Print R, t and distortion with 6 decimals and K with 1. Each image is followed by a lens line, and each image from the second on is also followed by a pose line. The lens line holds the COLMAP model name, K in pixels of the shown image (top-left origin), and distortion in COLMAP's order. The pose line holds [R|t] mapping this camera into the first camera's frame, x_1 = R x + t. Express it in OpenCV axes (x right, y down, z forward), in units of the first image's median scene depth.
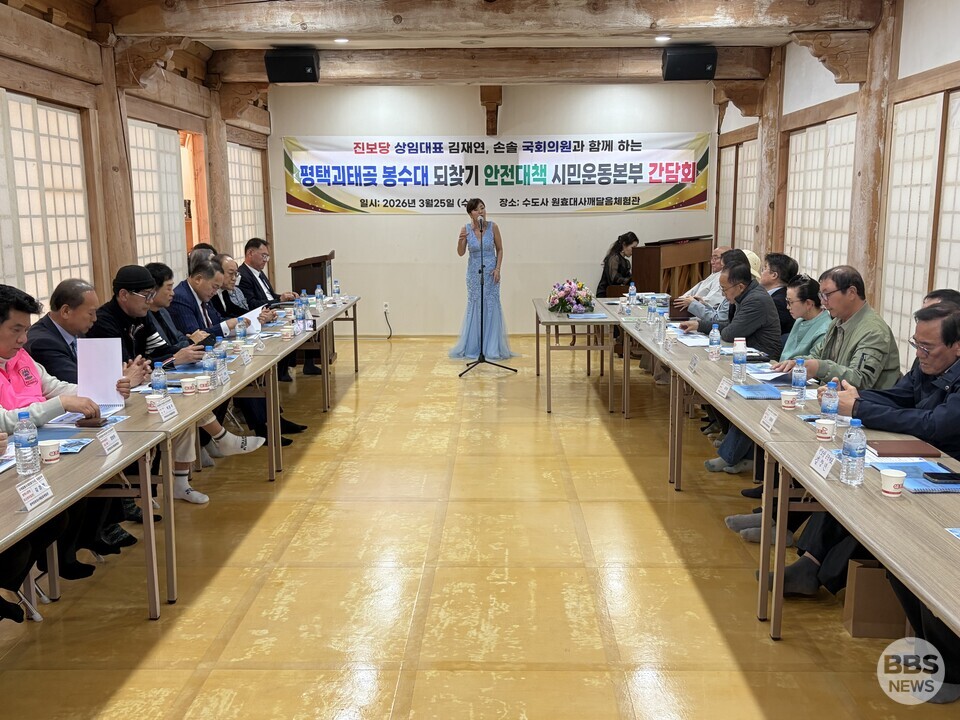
lens RADIAL K [[895.8, 0, 485.6], [0, 895.8, 367.6], [0, 0, 1]] dist [0.059601, 0.000000]
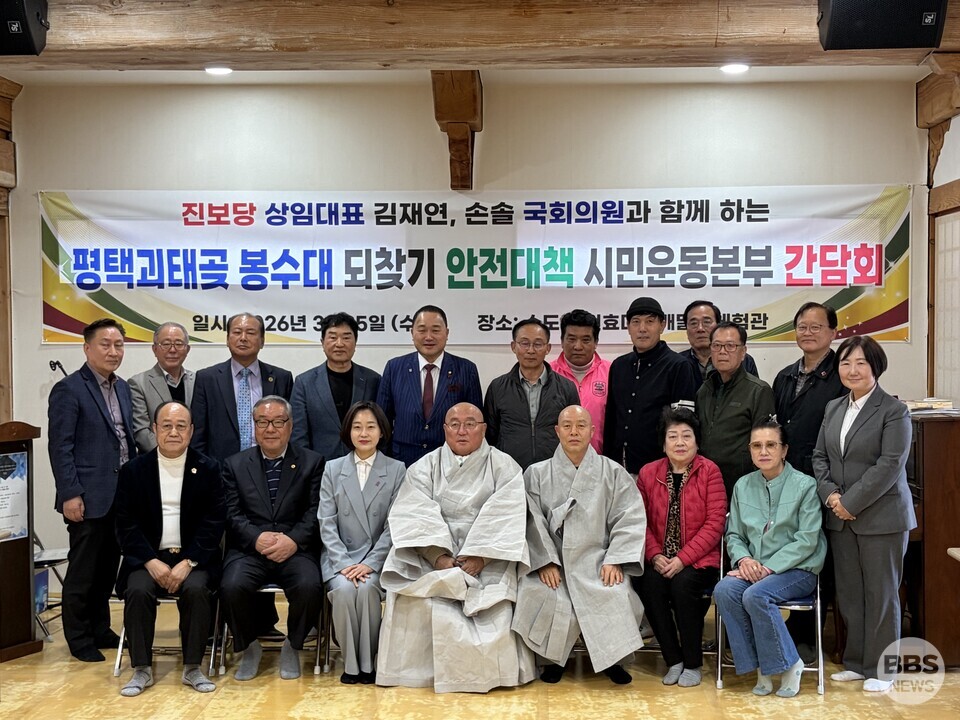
lens RADIAL K [[1310.2, 0, 474.5], [0, 1310.2, 358.6], [0, 0, 1]] dist [0.070515, 0.000000]
pose [[0.999152, 0.006142, -0.040716, 0.043727], [-0.012442, 0.987623, -0.156353, -0.054268], [0.039252, 0.156727, 0.986862, 0.304237]]
